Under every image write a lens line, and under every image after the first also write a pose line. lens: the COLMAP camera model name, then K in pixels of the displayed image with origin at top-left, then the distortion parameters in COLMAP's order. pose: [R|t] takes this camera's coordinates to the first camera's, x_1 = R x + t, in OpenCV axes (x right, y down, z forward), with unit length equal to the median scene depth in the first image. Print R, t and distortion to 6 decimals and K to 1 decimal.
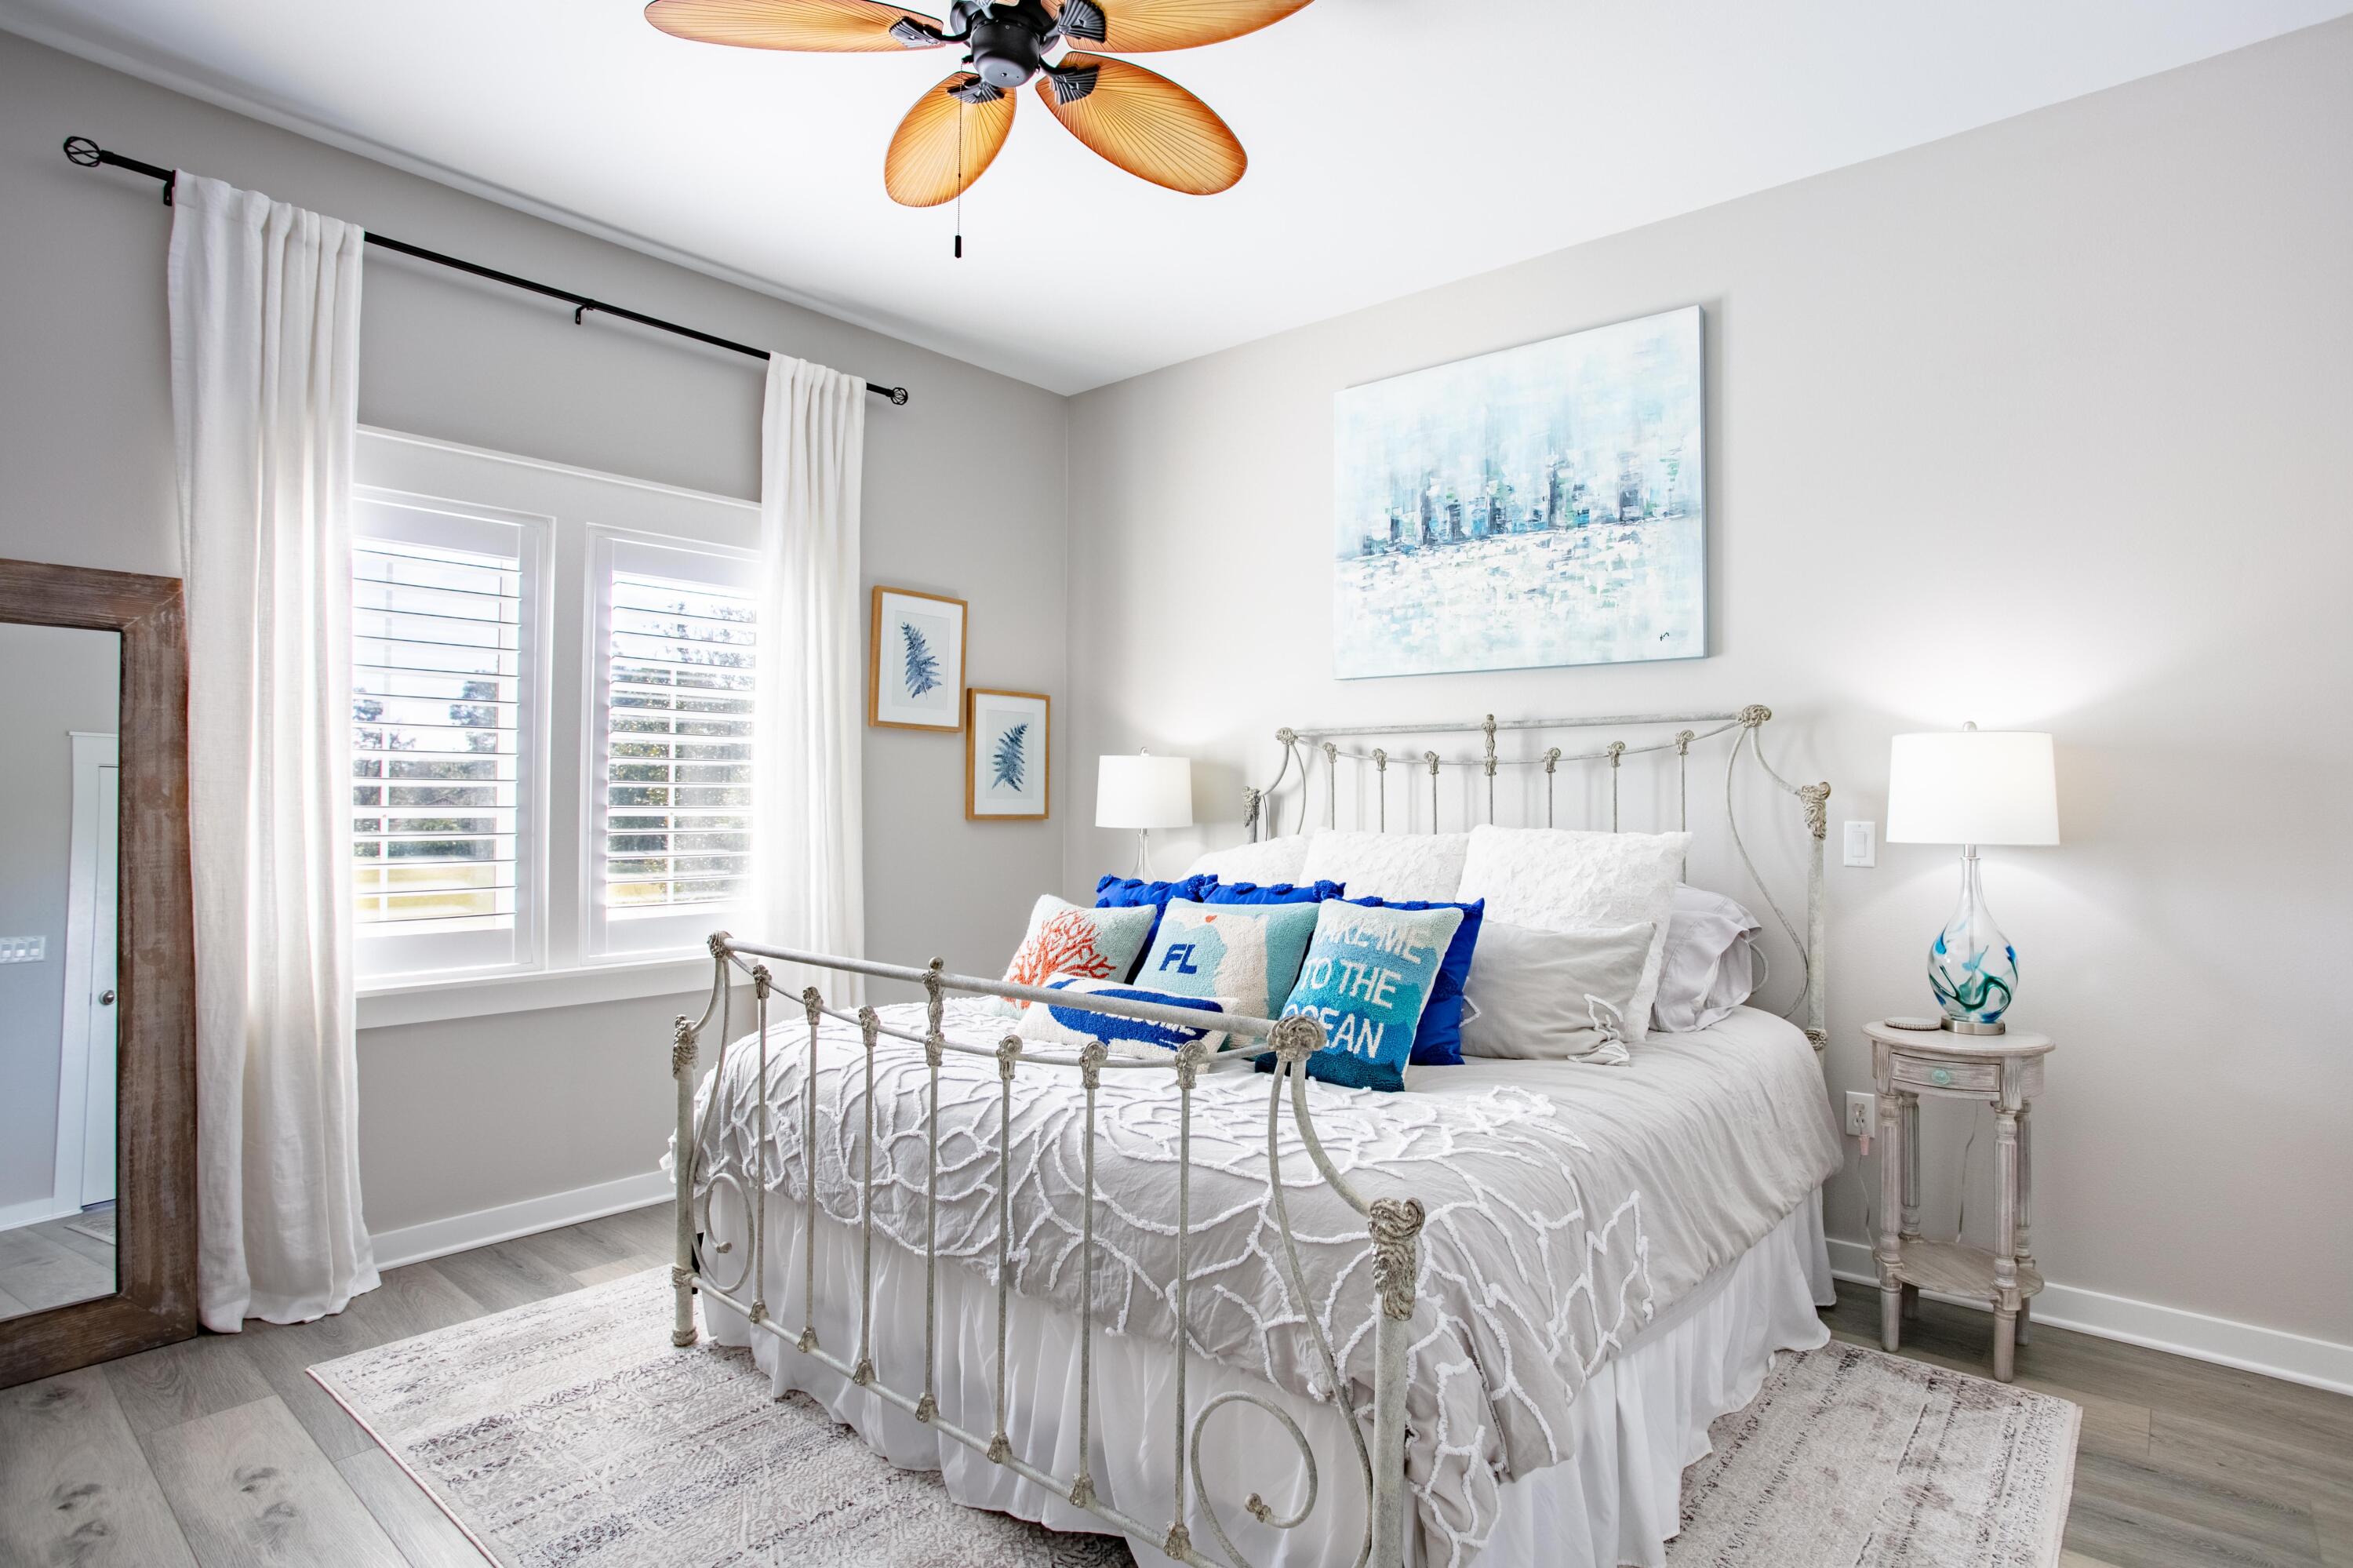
lens RADIAL K [[1210.0, 0, 1185.4], [0, 1210.0, 753.6], [0, 0, 1]] dist [-0.070278, 0.033536]
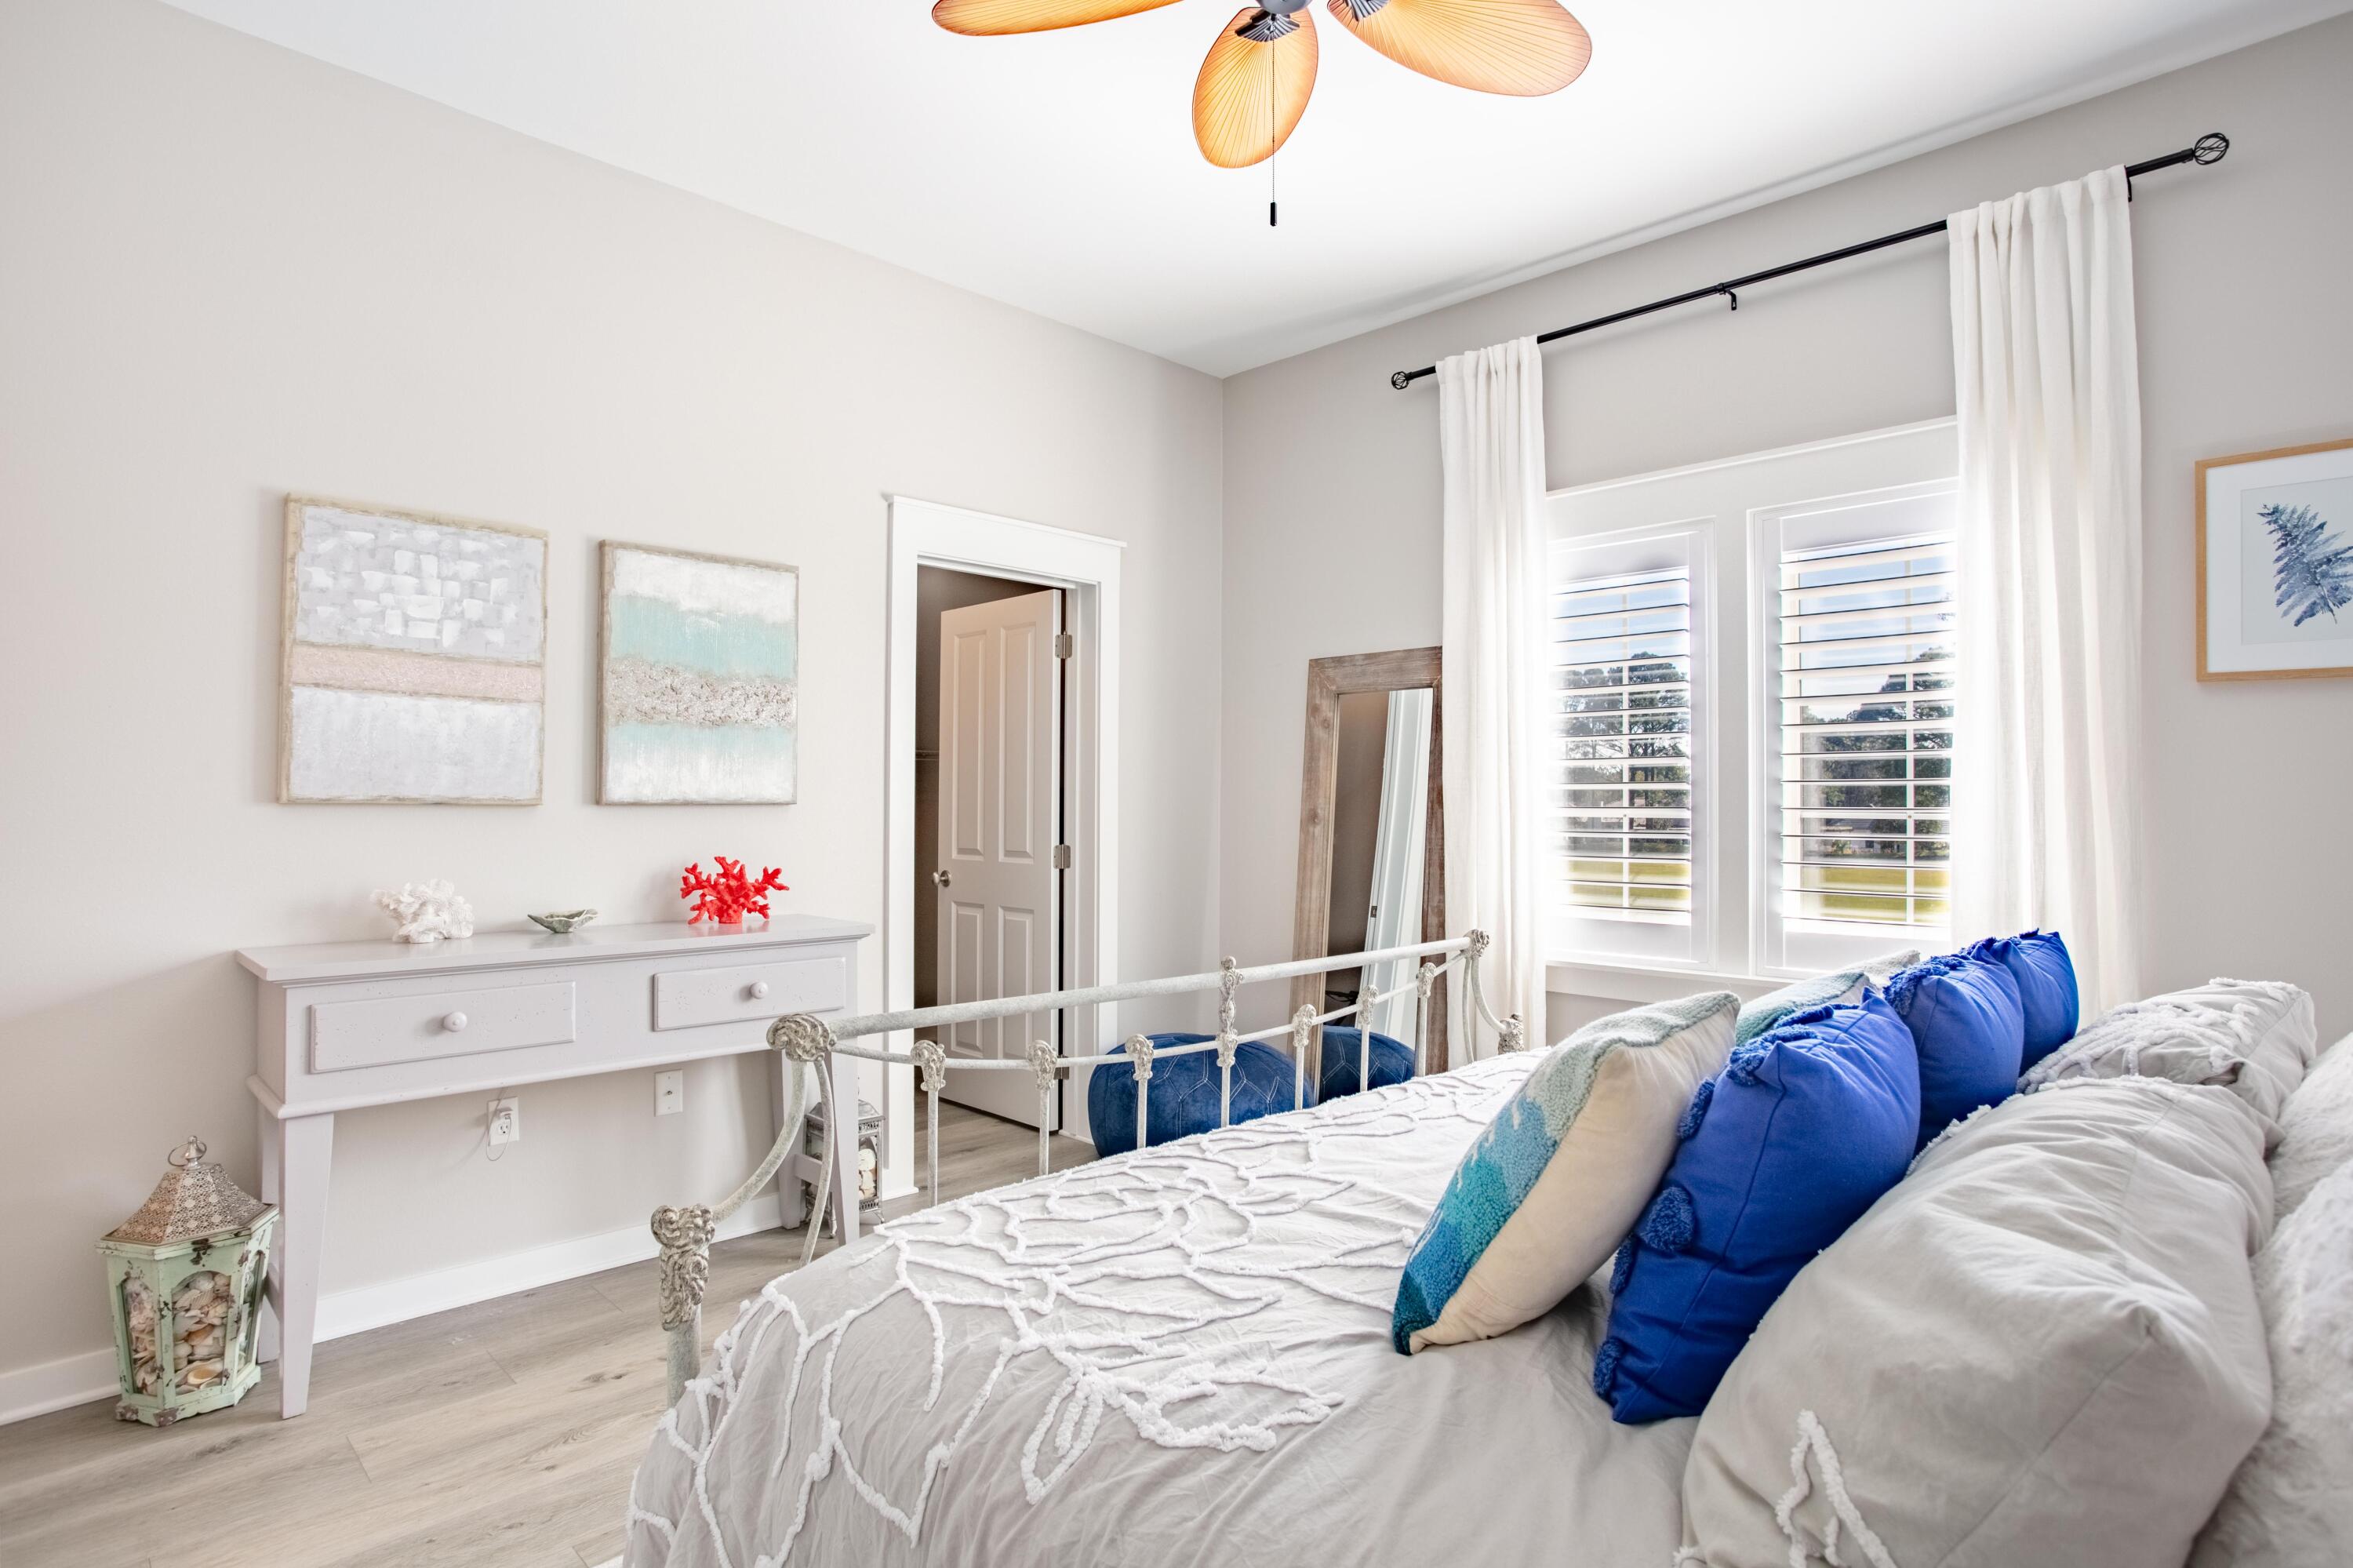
lens RADIAL K [[1210.0, 0, 1185.4], [0, 1210.0, 753.6], [0, 0, 1]] dist [-0.070278, 0.033536]
pose [[-0.073134, -0.033752, -0.996751, 0.465688], [0.049149, 0.998091, -0.037404, 0.013440], [0.996110, -0.051725, -0.071336, 0.593634]]
